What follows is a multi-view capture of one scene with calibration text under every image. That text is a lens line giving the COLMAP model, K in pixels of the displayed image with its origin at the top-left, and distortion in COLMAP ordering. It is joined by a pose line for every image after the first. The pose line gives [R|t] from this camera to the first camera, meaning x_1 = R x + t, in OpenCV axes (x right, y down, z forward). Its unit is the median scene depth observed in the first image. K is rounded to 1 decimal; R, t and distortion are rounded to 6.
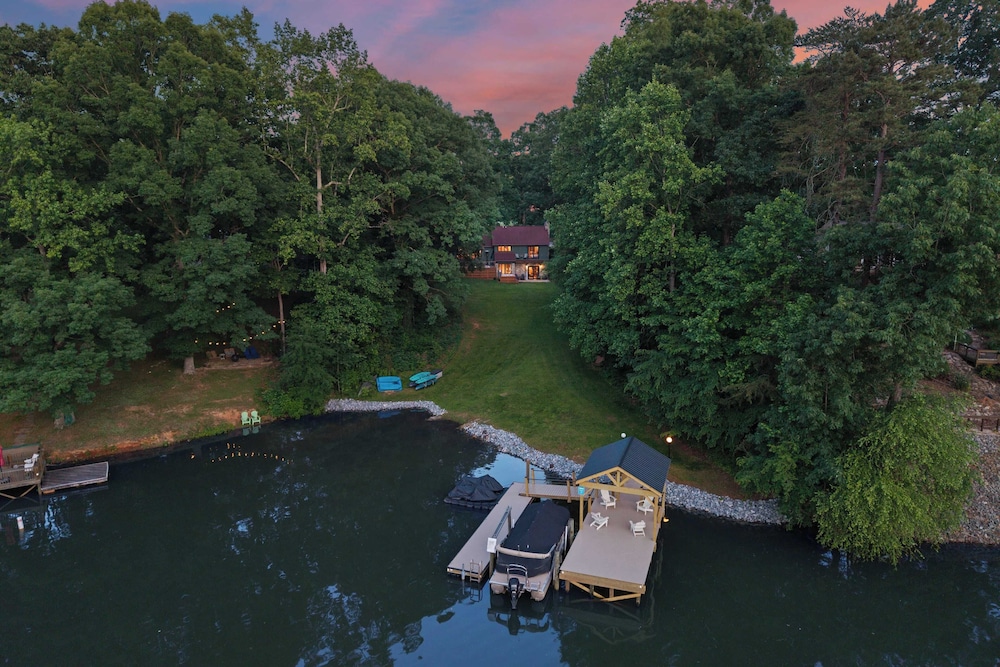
lens RADIAL K [[685.0, 0, 500.0], [0, 685.0, 333.5], [0, 0, 1]] dist [0.000774, 0.002325]
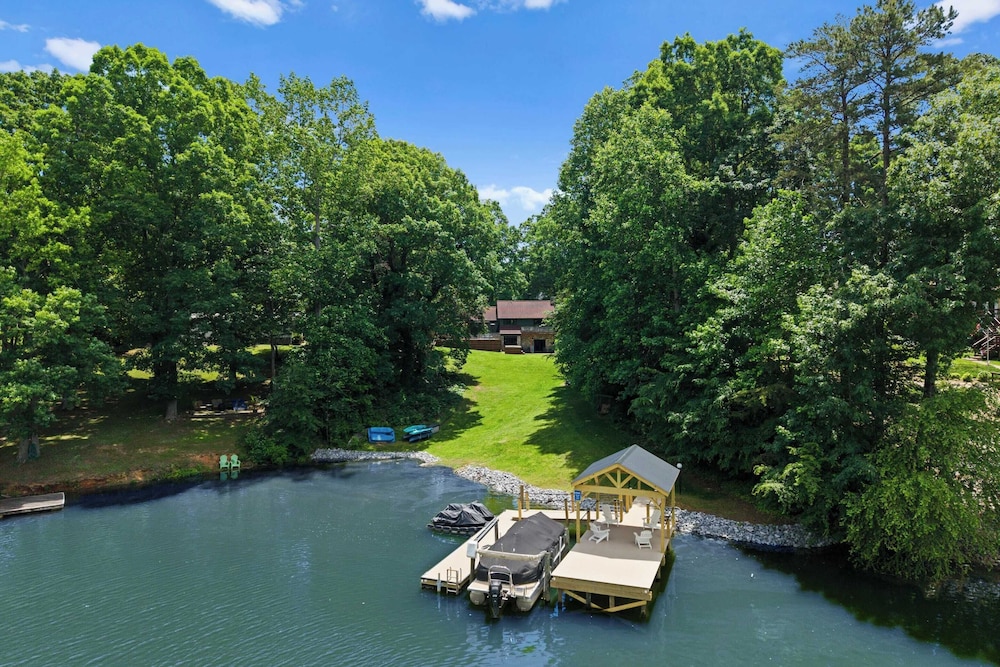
lens RADIAL K [[685.0, 0, 500.0], [0, 685.0, 333.5], [0, 0, 1]] dist [0.000774, 0.002325]
pose [[0.999717, -0.004210, -0.023422, 0.032461], [-0.000043, 0.983910, -0.178666, 0.143273], [0.023797, 0.178616, 0.983631, 0.073254]]
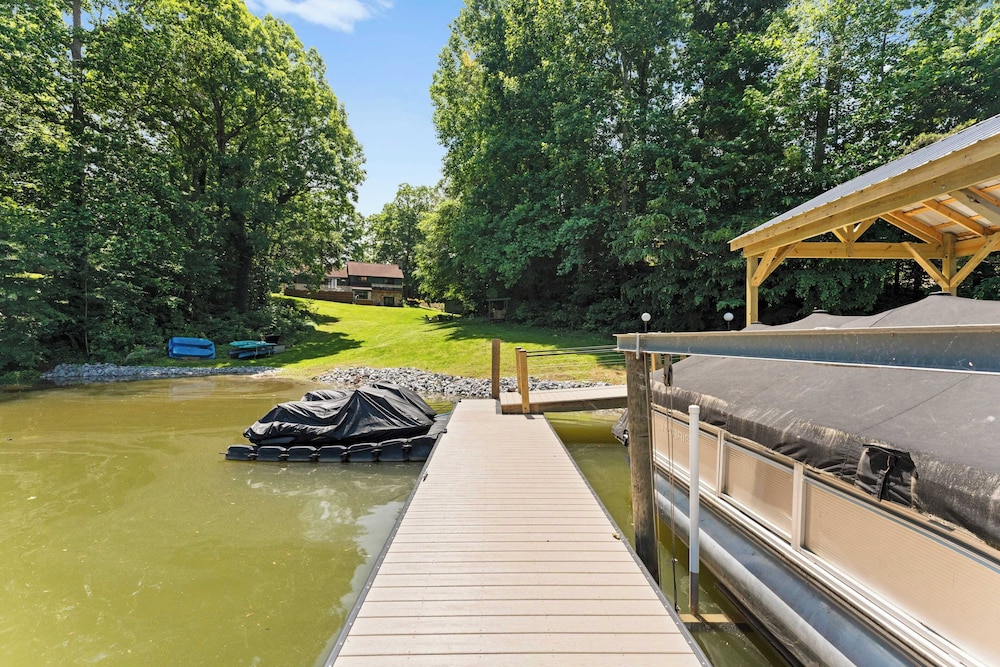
lens RADIAL K [[415.7, 0, 498.9], [0, 415.7, 335.0], [0, 0, 1]] dist [0.002121, 0.000071]
pose [[0.937014, 0.015646, 0.348941, -0.034698], [0.057512, 0.978451, -0.198309, 0.215285], [-0.344524, 0.205887, 0.915922, 0.725788]]
